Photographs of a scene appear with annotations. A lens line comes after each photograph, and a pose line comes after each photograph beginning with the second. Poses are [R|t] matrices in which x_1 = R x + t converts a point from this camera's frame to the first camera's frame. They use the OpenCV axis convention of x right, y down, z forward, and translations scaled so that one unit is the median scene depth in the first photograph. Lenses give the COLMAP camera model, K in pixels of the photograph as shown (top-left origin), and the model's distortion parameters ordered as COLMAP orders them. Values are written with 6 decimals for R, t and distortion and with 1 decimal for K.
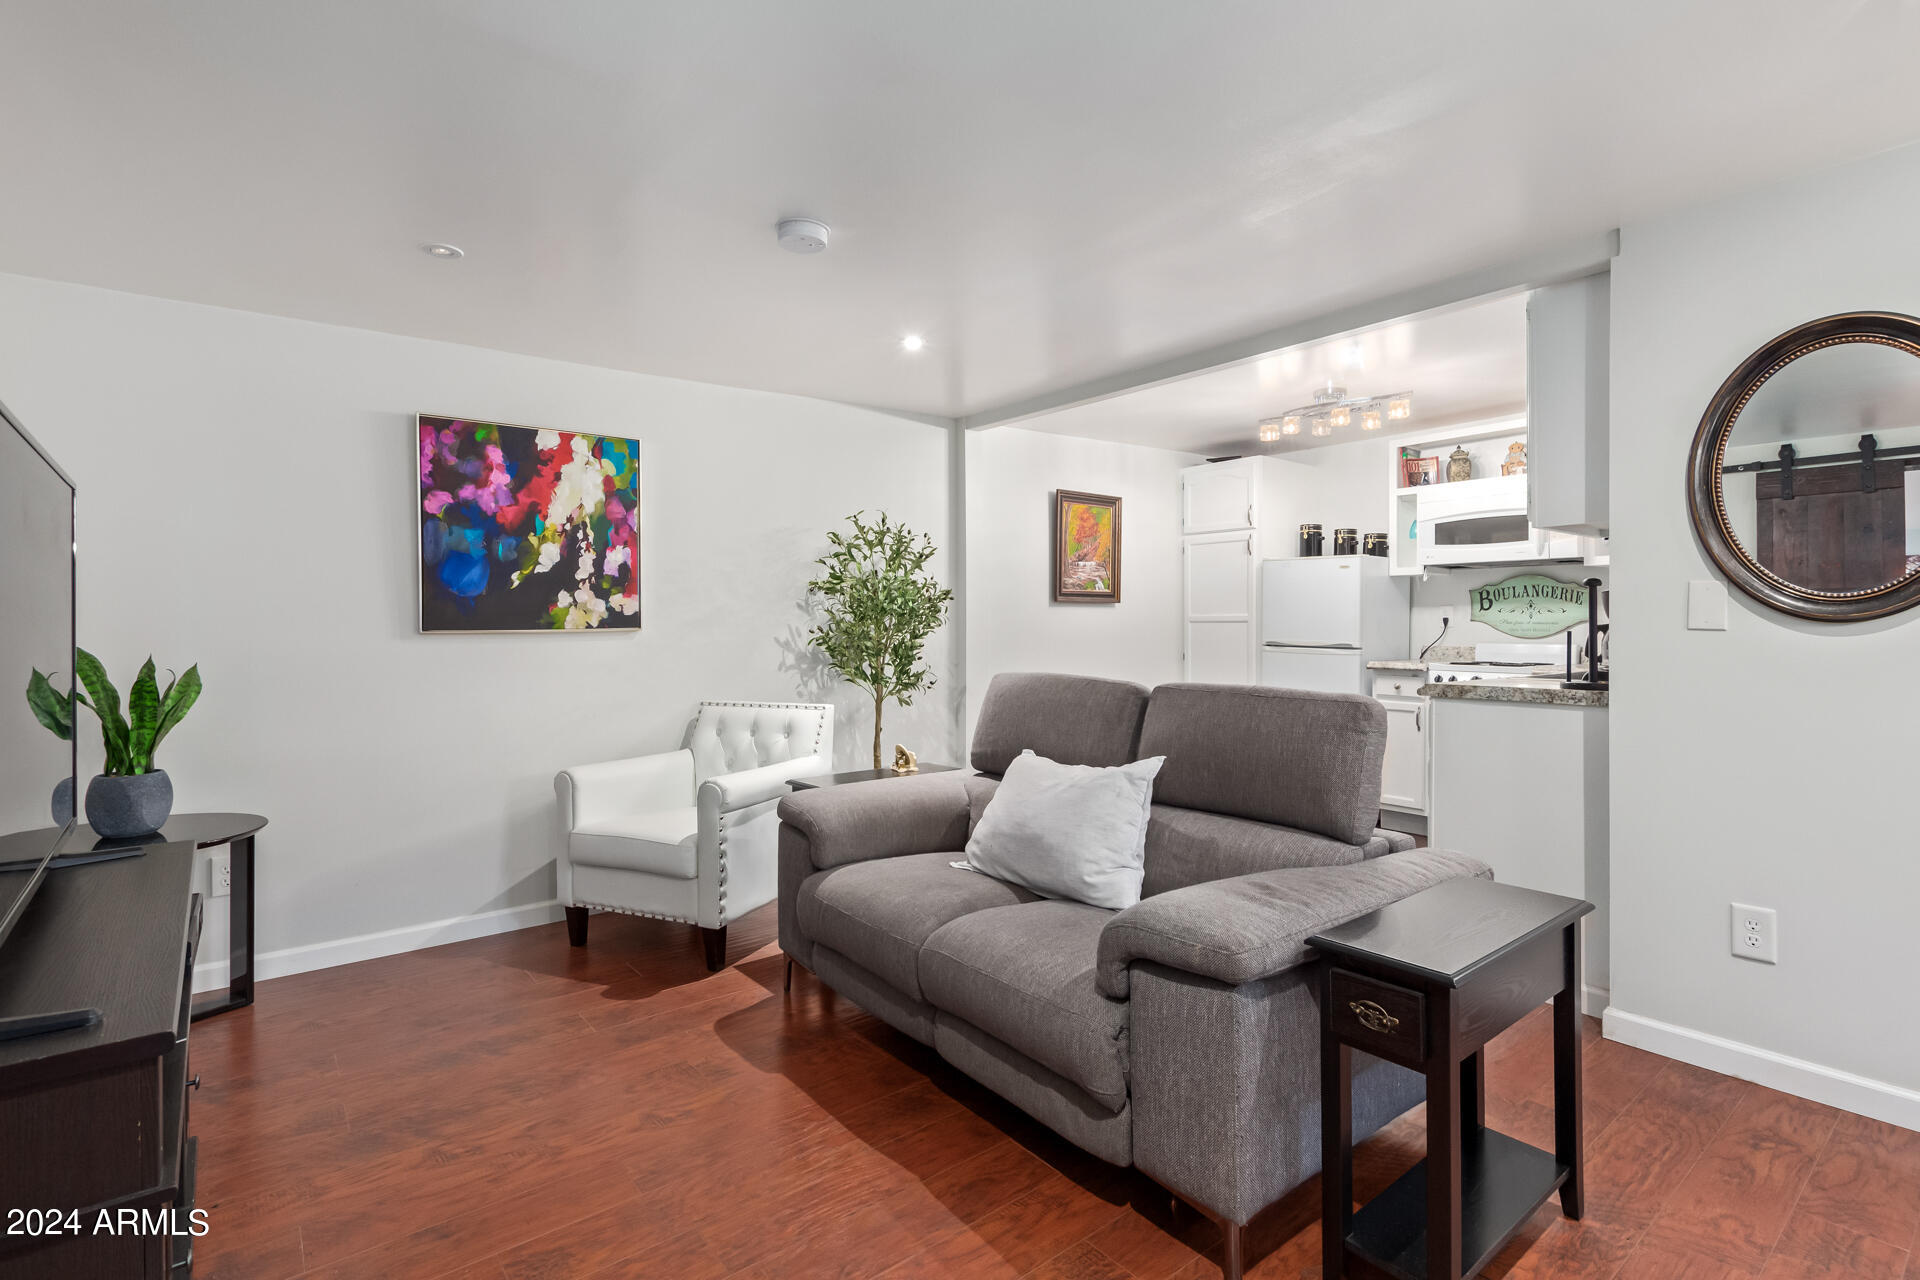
lens RADIAL K [[915.2, 0, 959.5], [0, 915.2, 626.5], [0, 0, 1]] dist [0.012795, -0.001129]
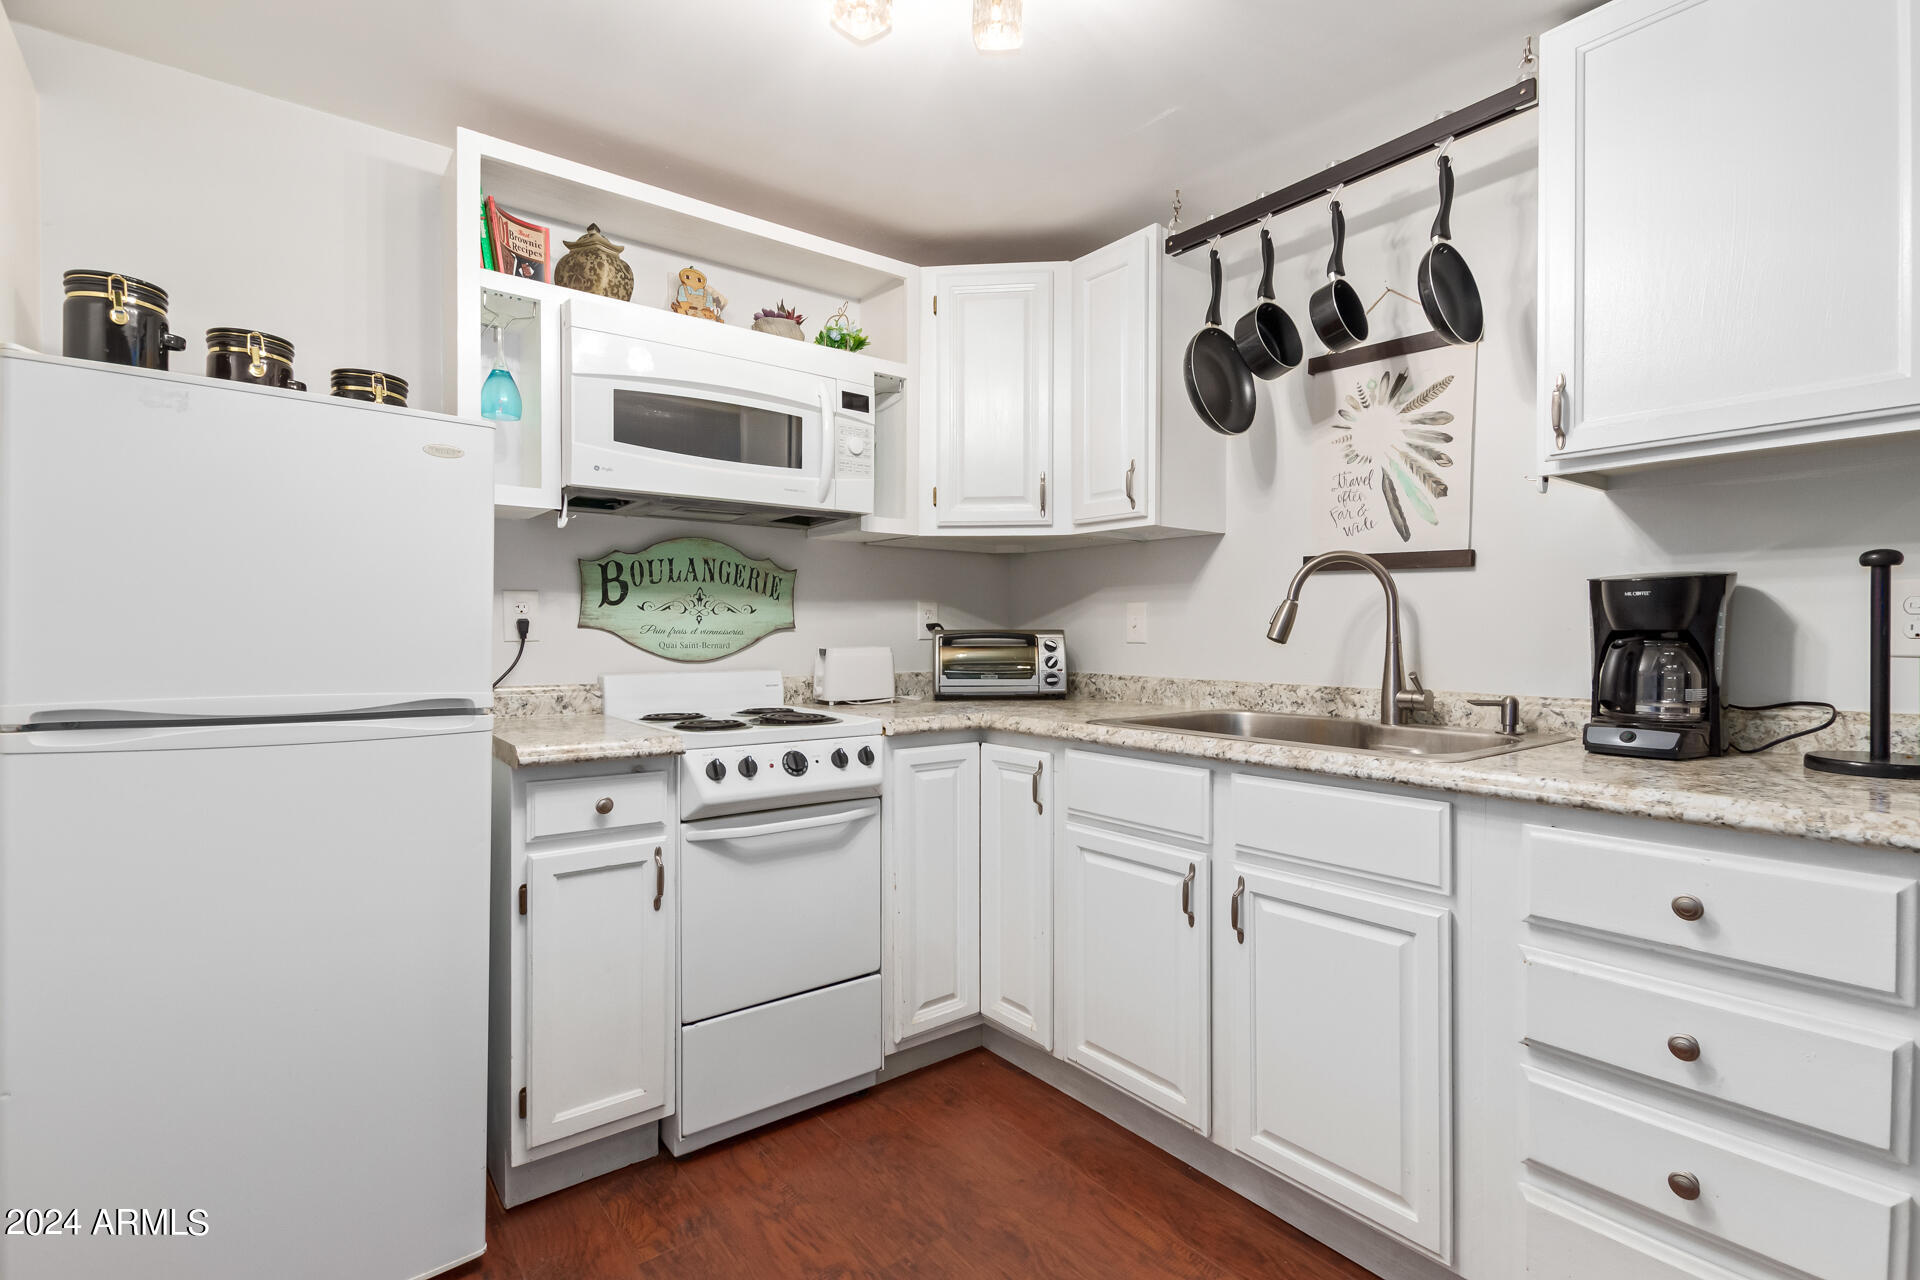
lens RADIAL K [[915.2, 0, 961.4], [0, 915.2, 633.5], [0, 0, 1]] dist [0.012795, -0.001129]
pose [[0.003979, -0.005326, 0.999978, 0.105225], [-0.000657, 0.999986, 0.005329, -0.005686], [-0.999992, -0.000678, 0.003976, 0.832295]]
